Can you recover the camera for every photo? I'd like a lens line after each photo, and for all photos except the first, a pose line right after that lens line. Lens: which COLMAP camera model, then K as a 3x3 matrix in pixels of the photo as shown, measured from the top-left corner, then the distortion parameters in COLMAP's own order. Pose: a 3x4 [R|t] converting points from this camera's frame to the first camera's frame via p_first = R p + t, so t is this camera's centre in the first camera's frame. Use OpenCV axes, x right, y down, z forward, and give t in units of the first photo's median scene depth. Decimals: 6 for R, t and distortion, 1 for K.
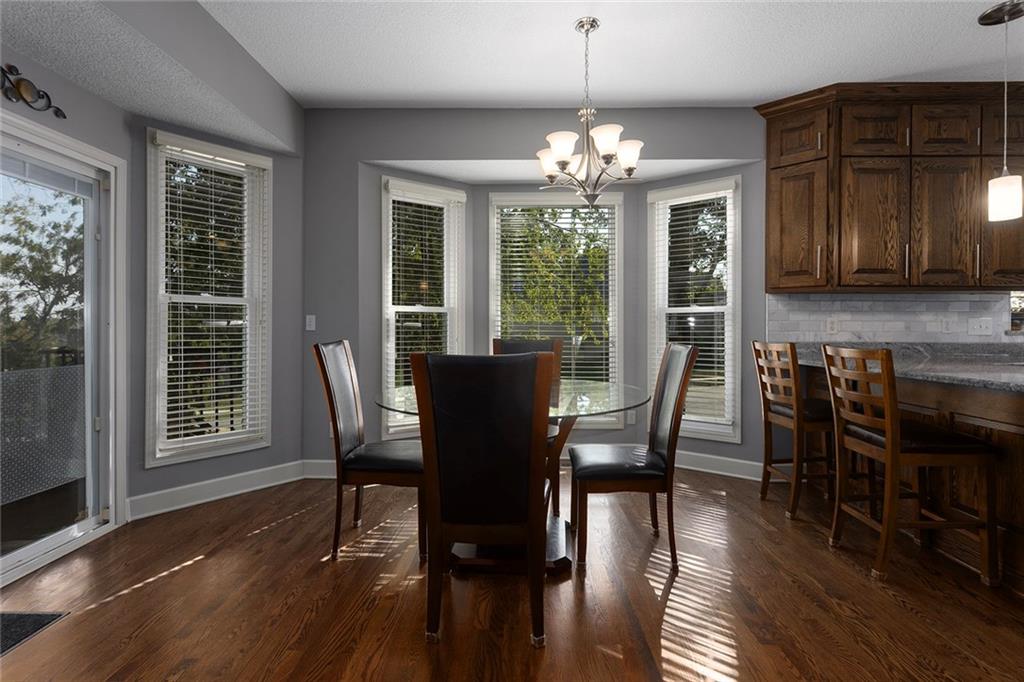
lens RADIAL K [[497.8, 0, 508.7], [0, 497.8, 332.7], [0, 0, 1]] dist [-0.002457, 0.003210]
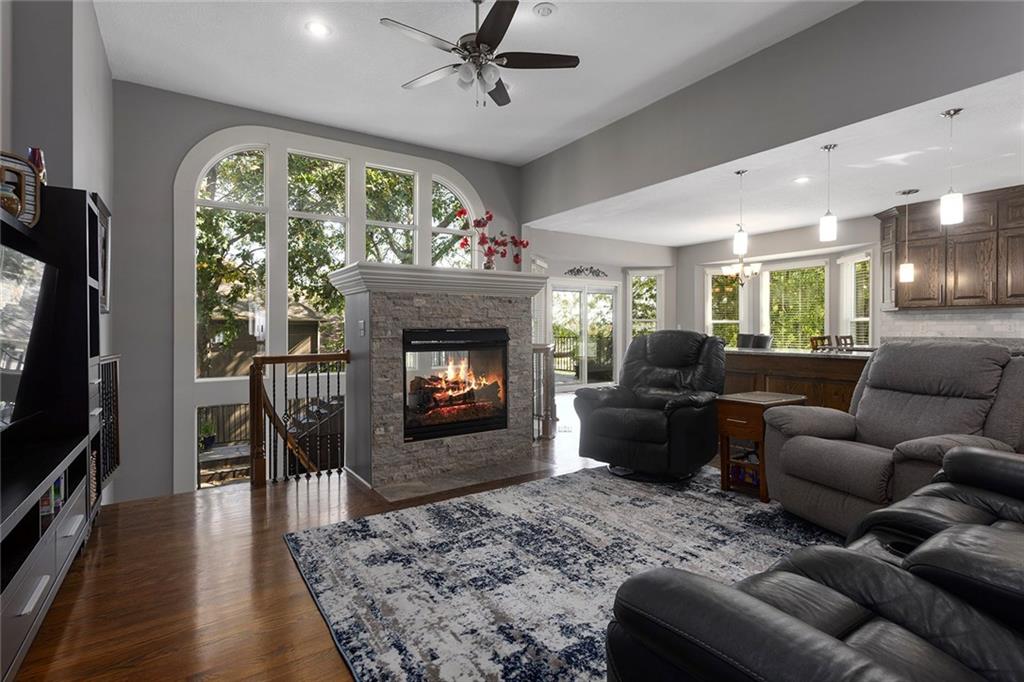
lens RADIAL K [[497.8, 0, 509.3], [0, 497.8, 332.9], [0, 0, 1]] dist [-0.002457, 0.003210]
pose [[0.573604, 0.002986, -0.819127, 1.391248], [-0.007823, 0.999968, -0.001833, 0.020916], [0.819095, 0.007460, 0.573609, -1.395672]]
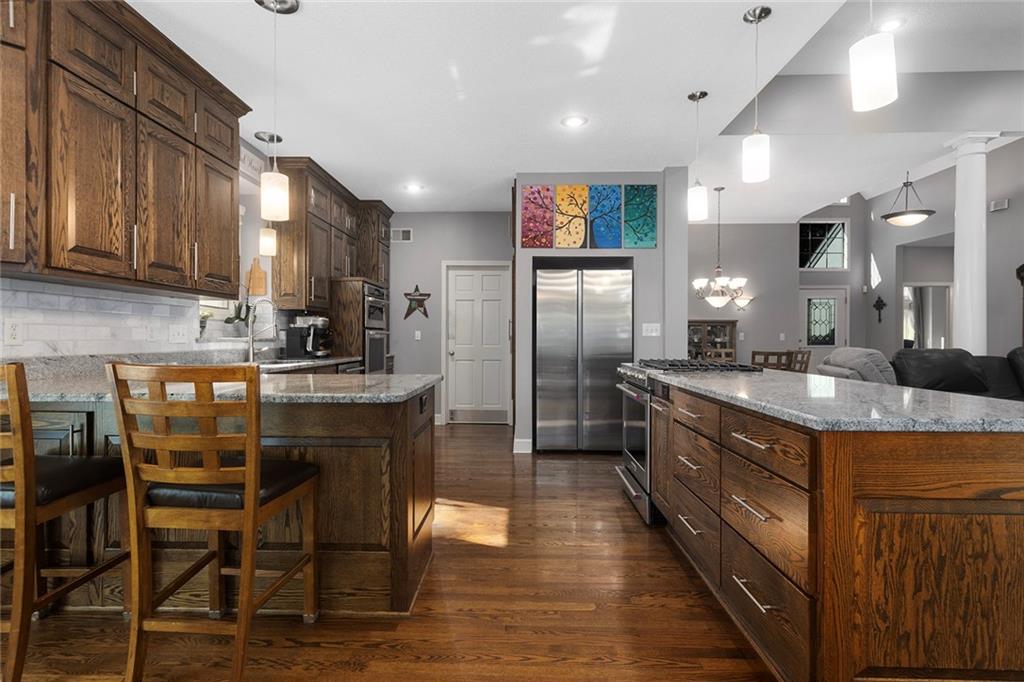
lens RADIAL K [[497.8, 0, 507.0], [0, 497.8, 336.5], [0, 0, 1]] dist [-0.002457, 0.003210]
pose [[0.011268, -0.000564, 0.999936, 0.049068], [0.011513, 0.999934, 0.000434, -0.001202], [-0.999870, 0.011507, 0.011274, 0.423546]]
